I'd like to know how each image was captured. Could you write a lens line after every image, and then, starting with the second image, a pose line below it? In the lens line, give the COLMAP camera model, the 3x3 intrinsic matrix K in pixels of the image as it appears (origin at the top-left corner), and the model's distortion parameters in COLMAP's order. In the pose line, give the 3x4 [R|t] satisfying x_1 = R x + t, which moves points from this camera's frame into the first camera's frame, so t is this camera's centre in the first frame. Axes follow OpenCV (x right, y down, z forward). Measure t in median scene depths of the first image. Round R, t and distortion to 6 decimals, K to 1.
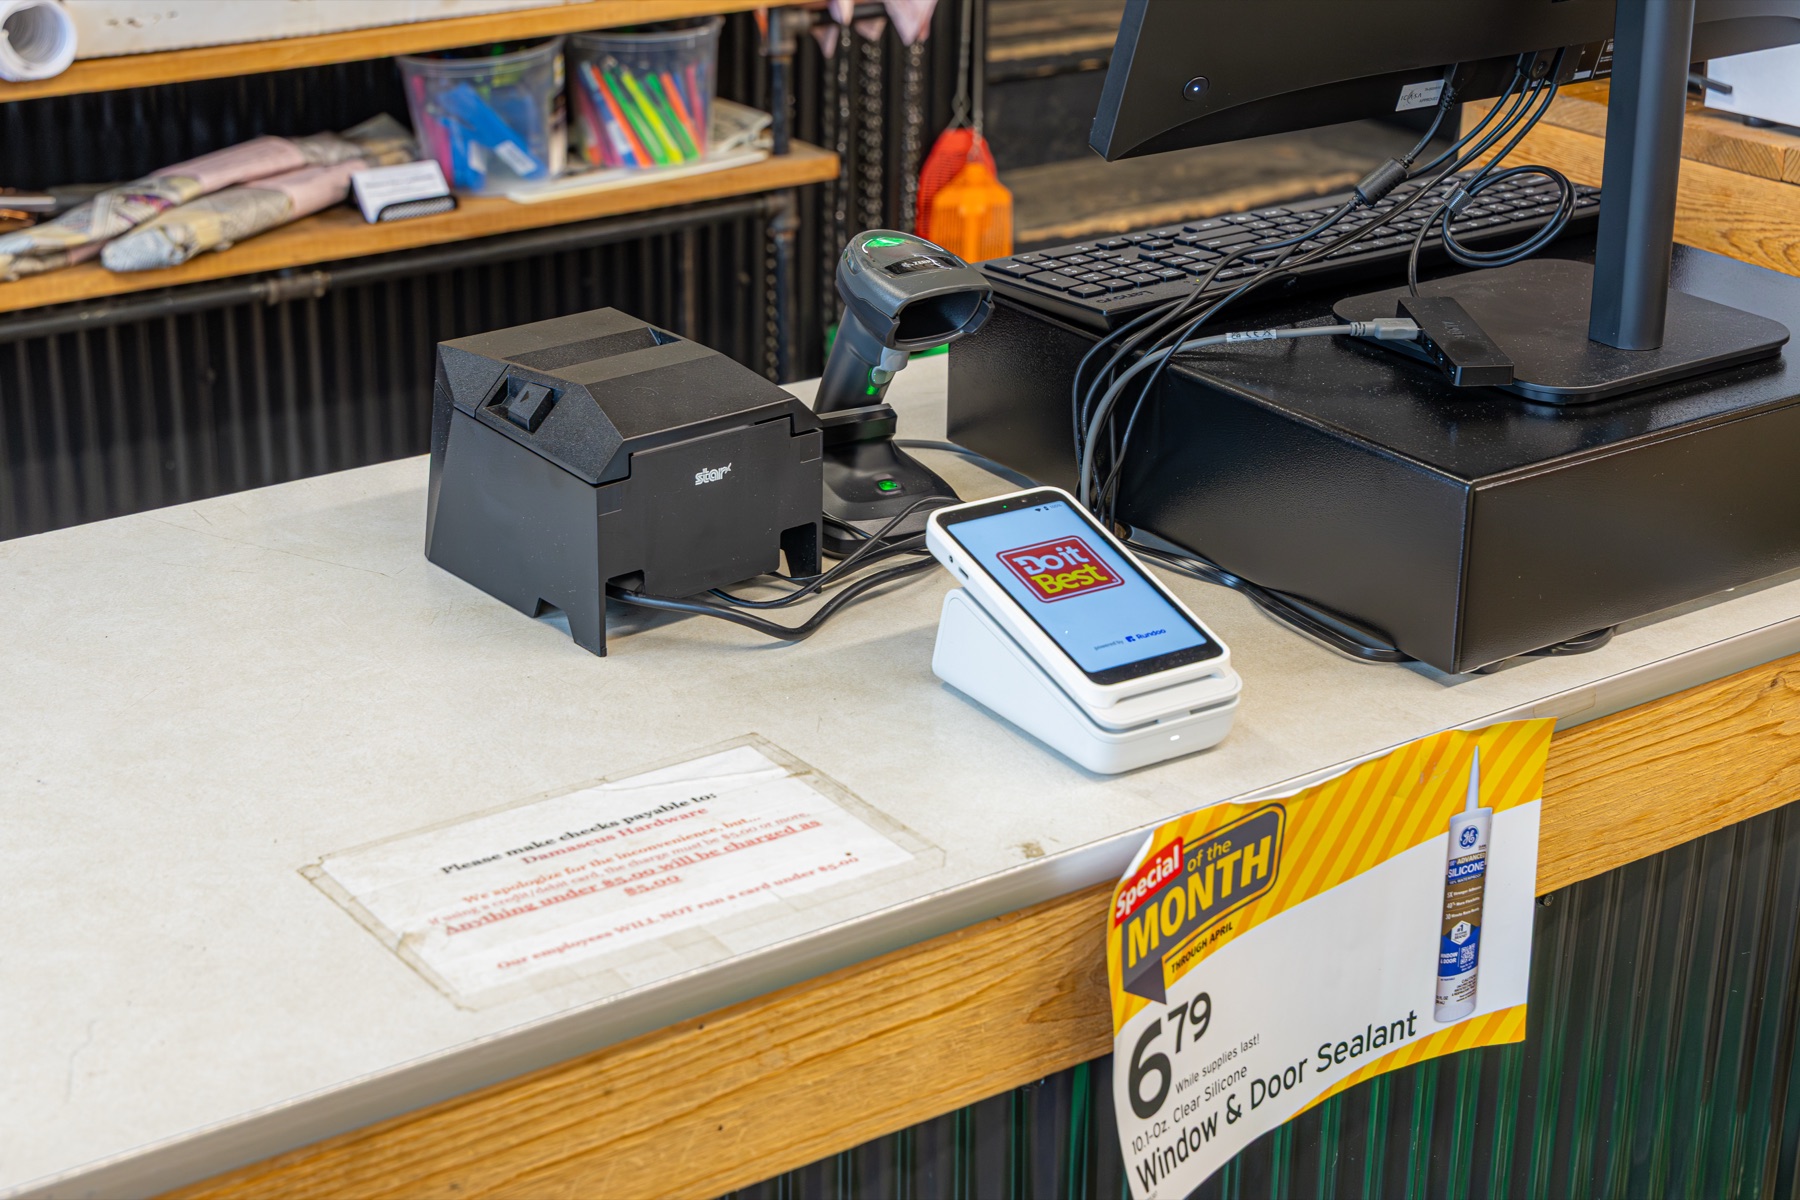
lens RADIAL K [[3054.7, 0, 892.9], [0, 3054.7, 608.1], [0, 0, 1]] dist [0.014931, 0.000000]
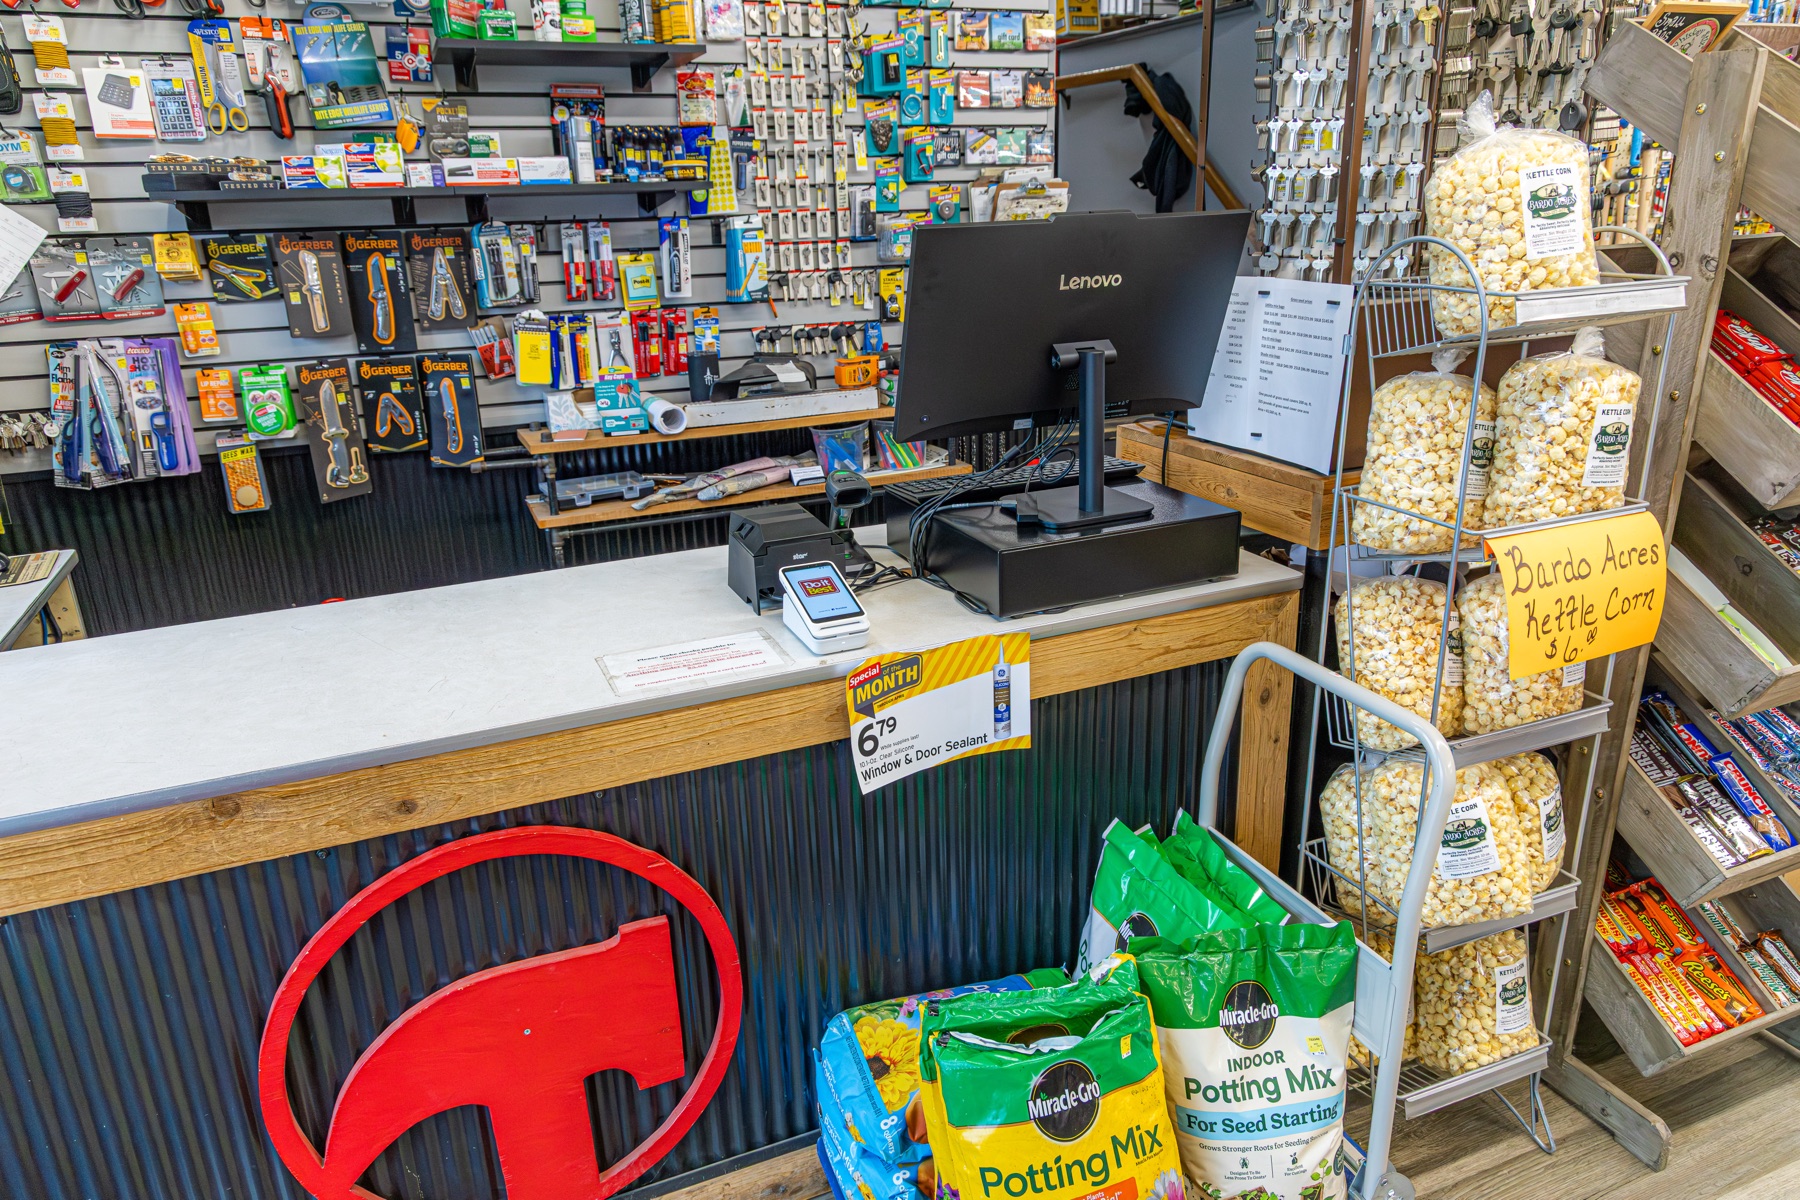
lens RADIAL K [[1205.7, 0, 905.6], [0, 1205.7, 600.9], [0, 0, 1]] dist [0.007781, -0.002681]
pose [[0.978503, 0.027347, -0.204410, 0.336006], [-0.038340, 0.998012, -0.050016, 0.068096], [0.202636, 0.056778, 0.977607, -0.147292]]
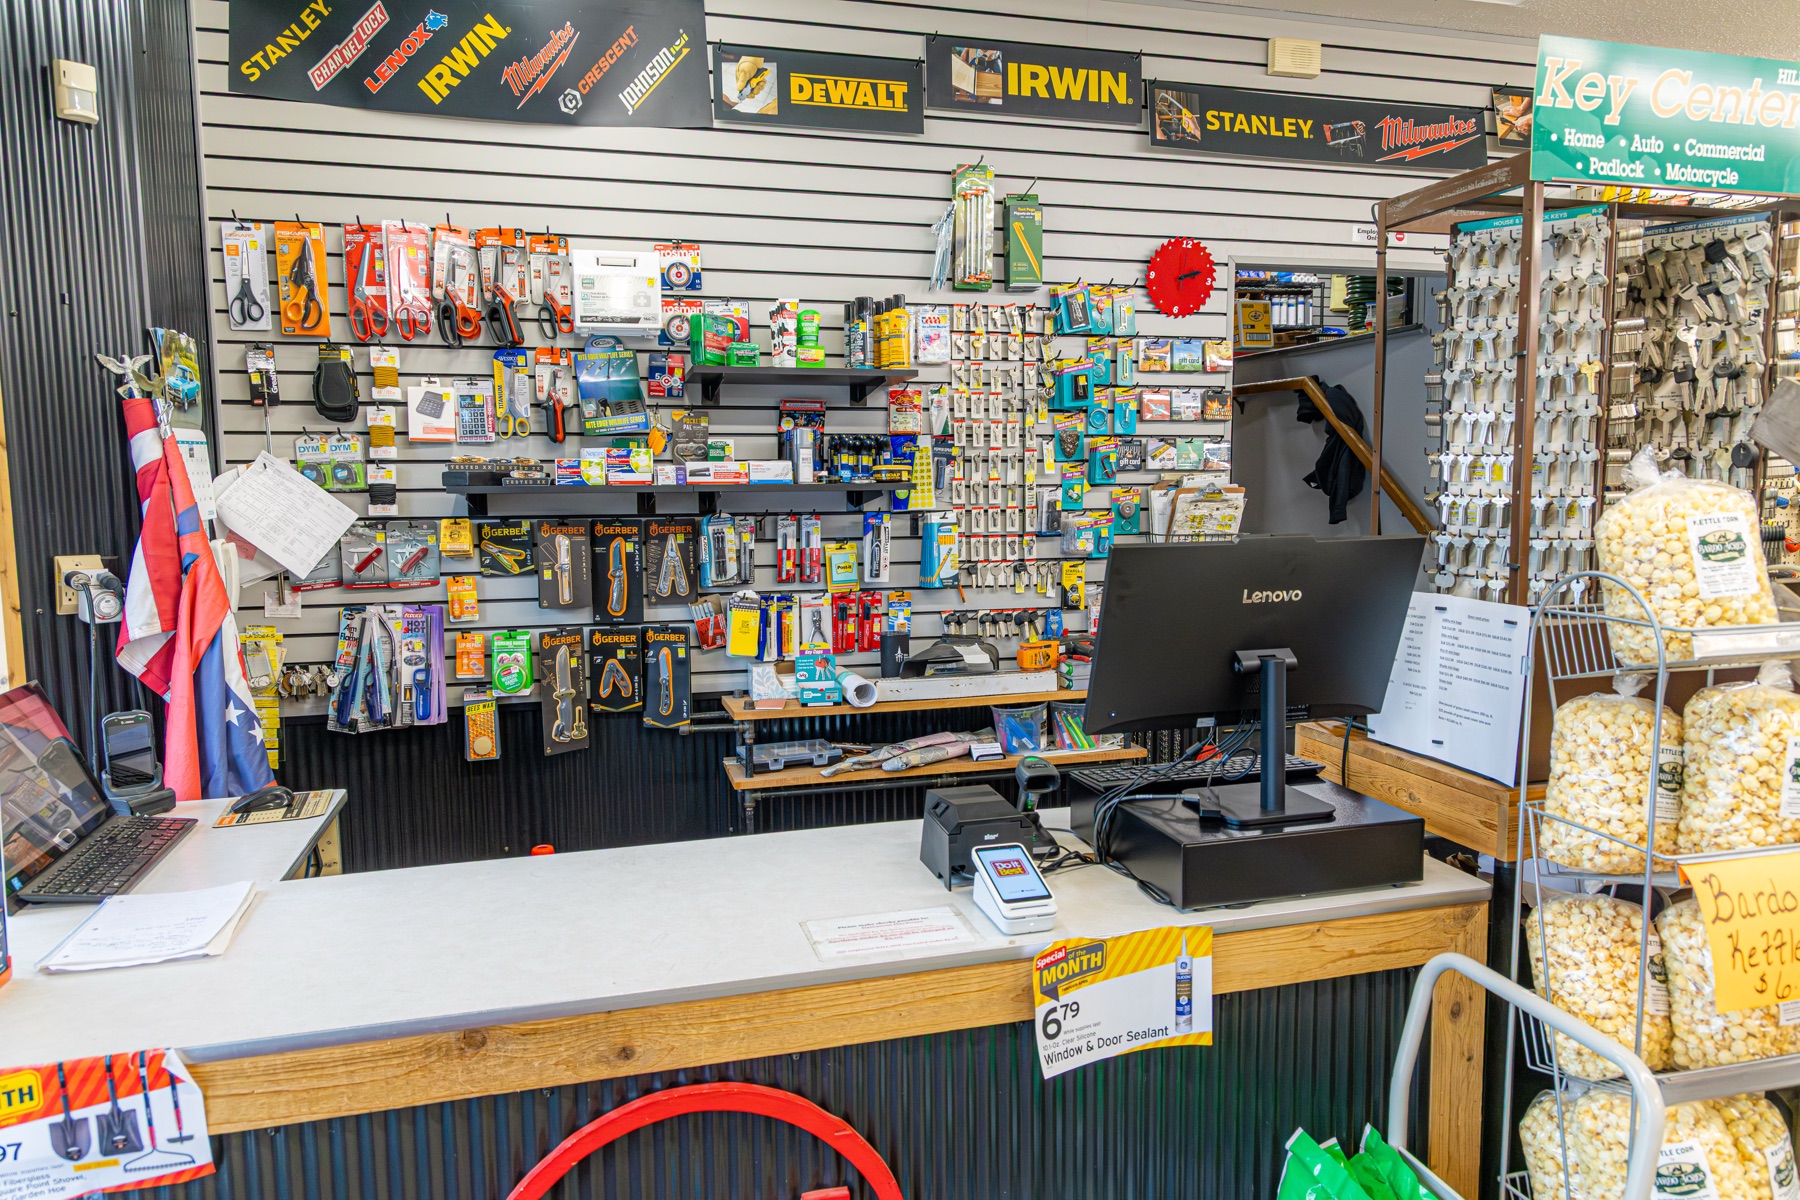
lens RADIAL K [[1205.7, 0, 906.0], [0, 1205.7, 599.7], [0, 0, 1]] dist [0.007781, -0.002681]
pose [[0.941288, 0.014611, -0.337287, 0.329537], [-0.107011, 0.960459, -0.257036, 0.064661], [0.320195, 0.278039, 0.905632, -0.257378]]
